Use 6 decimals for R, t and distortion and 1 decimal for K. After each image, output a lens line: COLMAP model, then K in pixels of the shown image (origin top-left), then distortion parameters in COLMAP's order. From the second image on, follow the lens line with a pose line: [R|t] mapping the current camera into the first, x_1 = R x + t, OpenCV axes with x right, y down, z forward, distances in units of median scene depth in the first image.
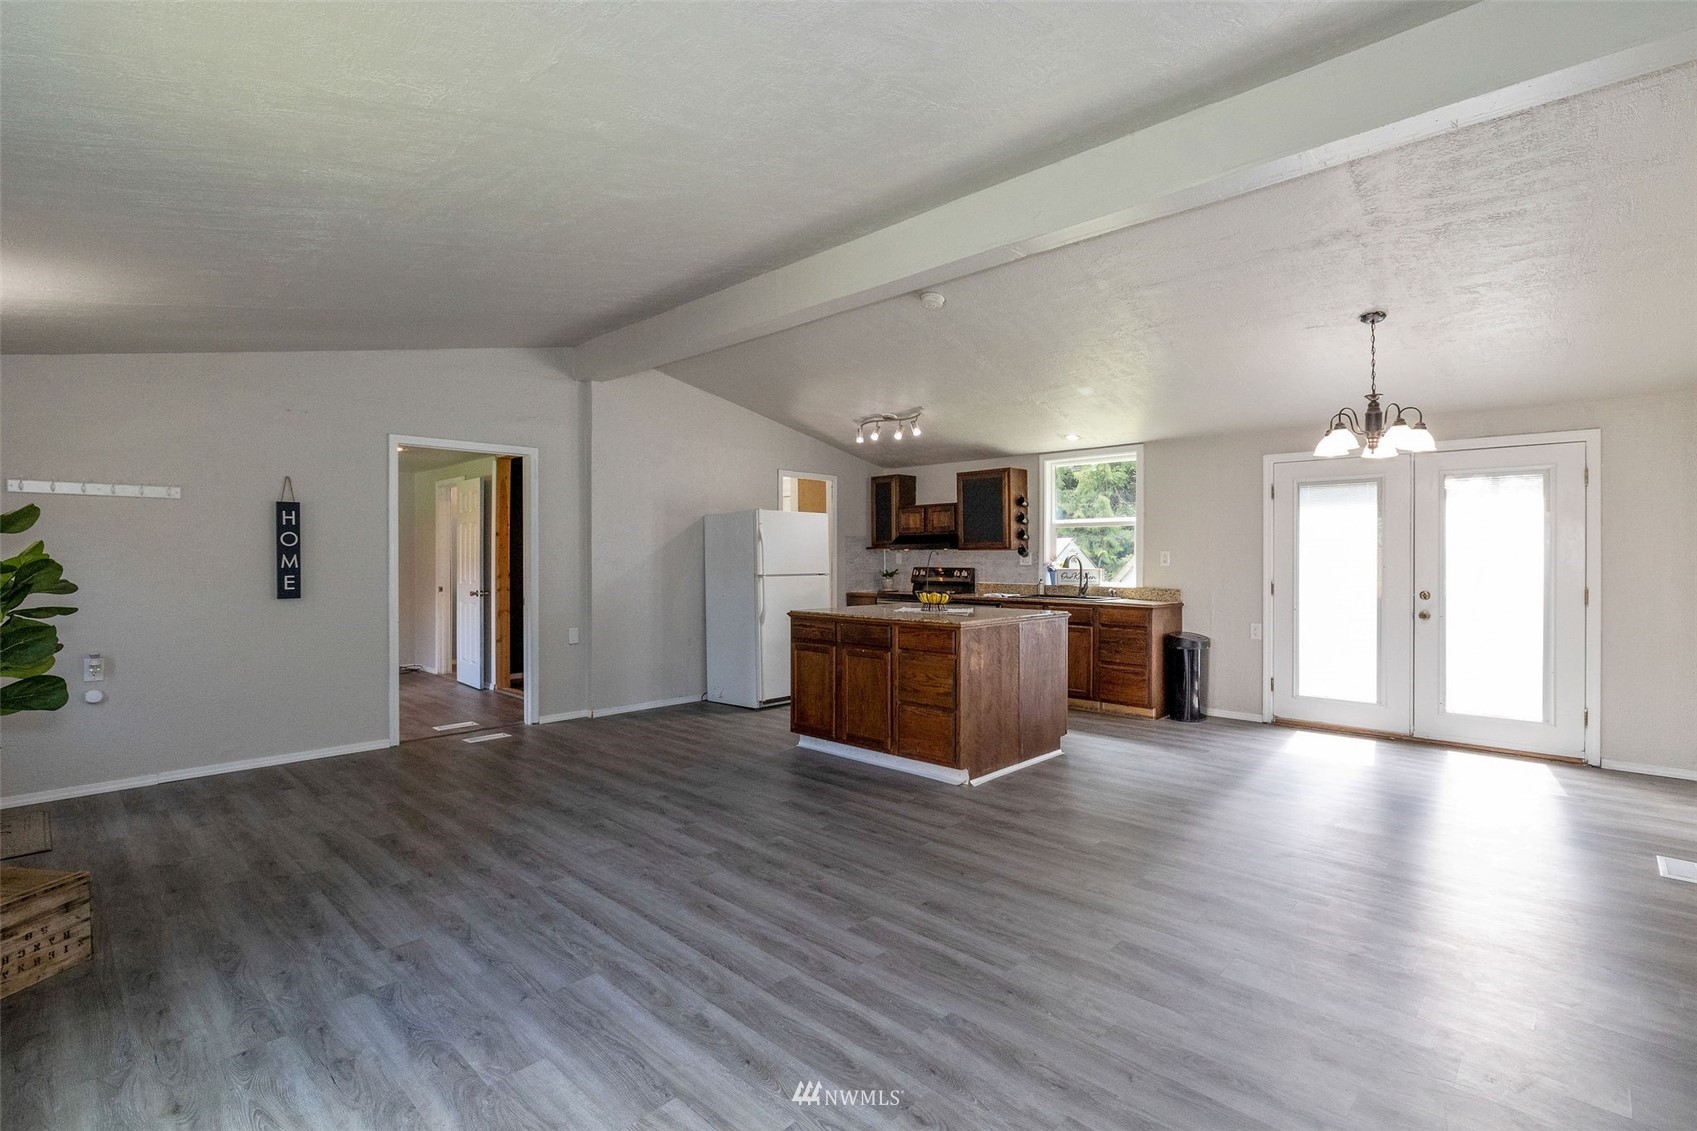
lens RADIAL K [[792.6, 0, 855.6], [0, 792.6, 553.5], [0, 0, 1]] dist [-0.012326, 0.002245]
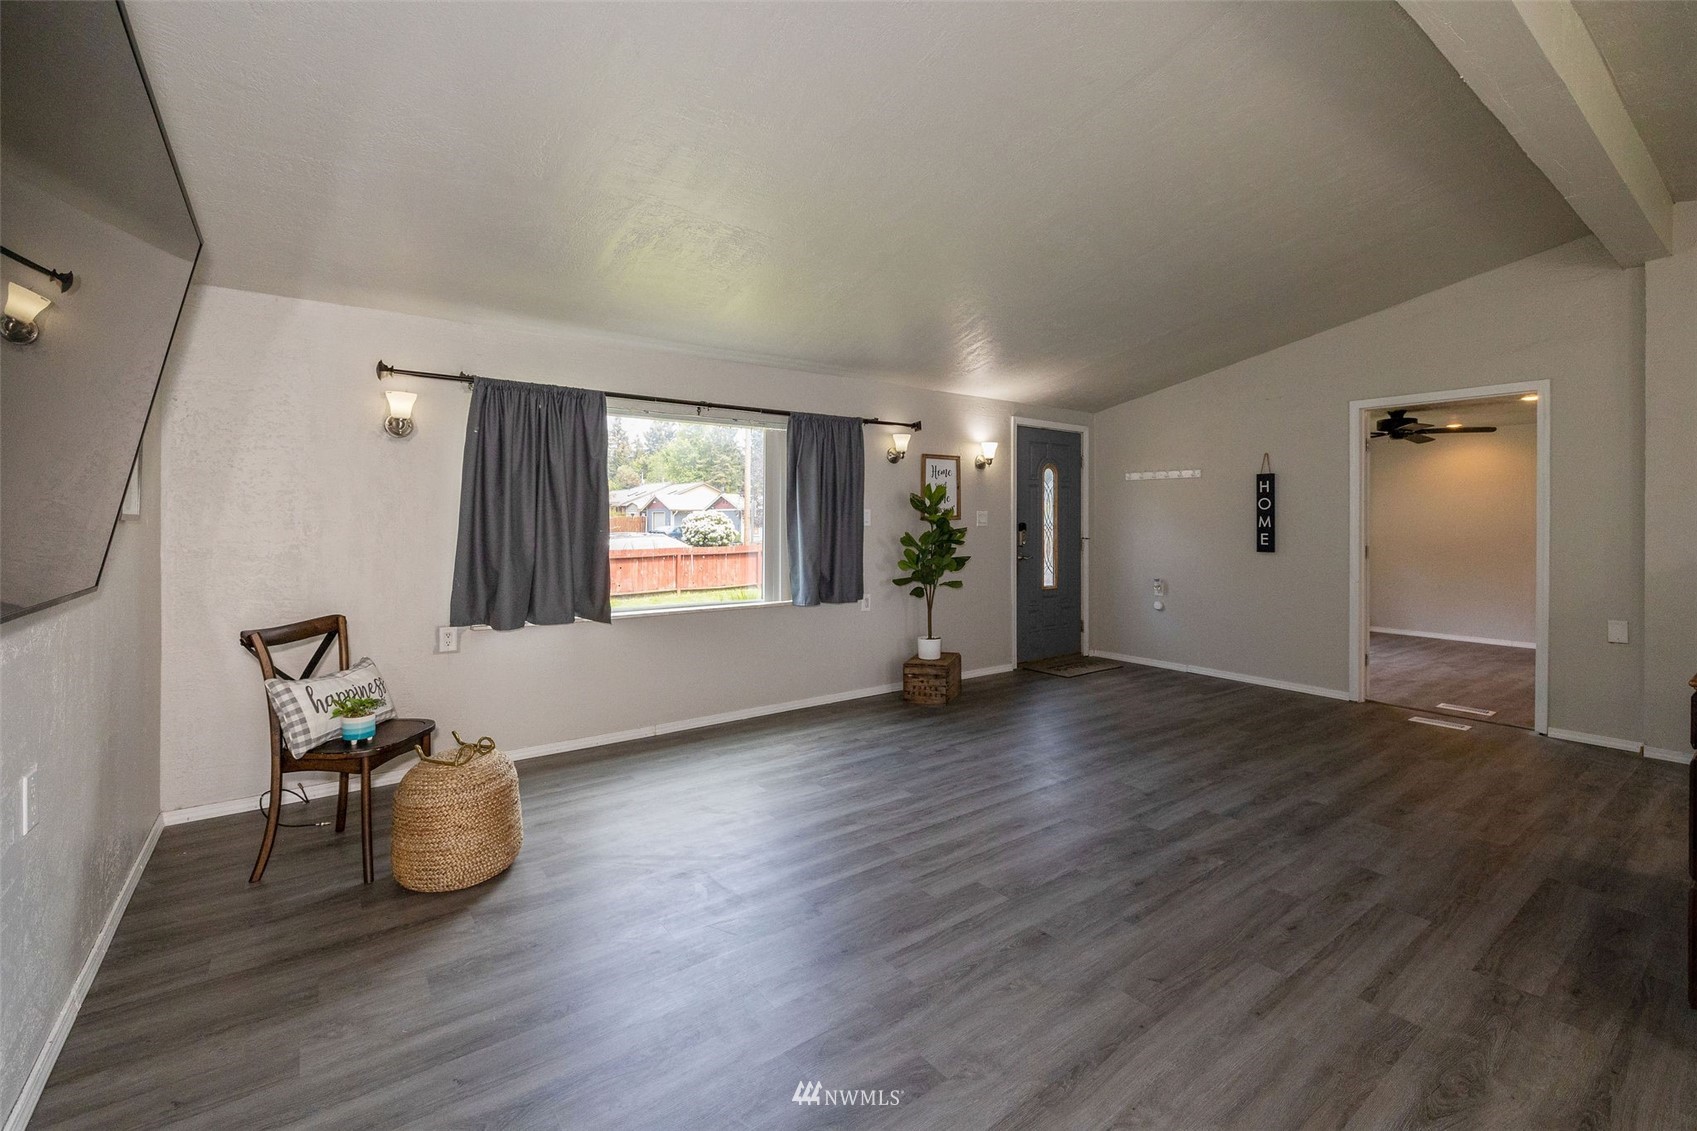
lens RADIAL K [[744.0, 0, 850.9], [0, 744.0, 527.0], [0, 0, 1]] dist [0.000099, -0.000311]
pose [[-0.178990, 0.013841, -0.983753, 0.520558], [-0.002347, 0.999892, 0.014495, 0.002226], [0.983848, 0.004903, -0.178938, 0.549284]]
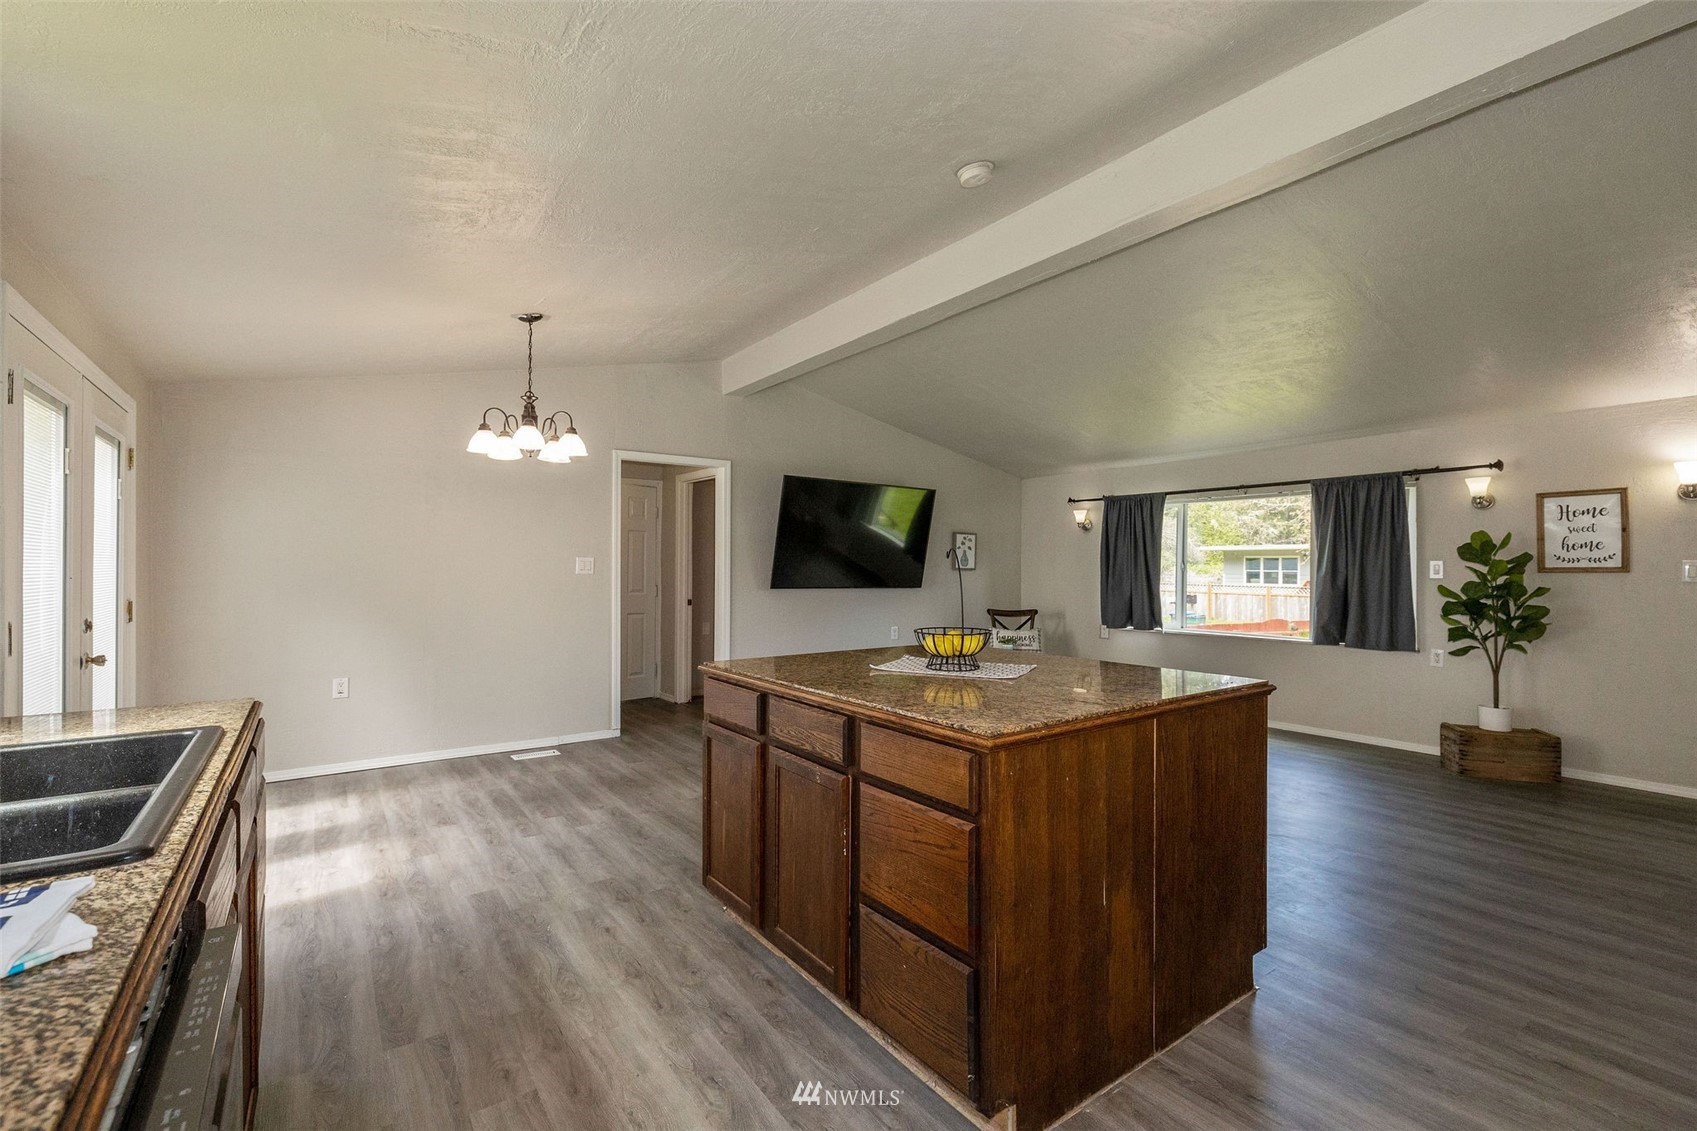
lens RADIAL K [[744.0, 0, 852.3], [0, 744.0, 566.1], [0, 0, 1]] dist [0.000099, -0.000311]
pose [[-0.983851, -0.002416, 0.178973, 0.074326], [-0.003476, 0.999978, -0.005610, 0.008288], [-0.178955, -0.006142, -0.983838, 1.555825]]
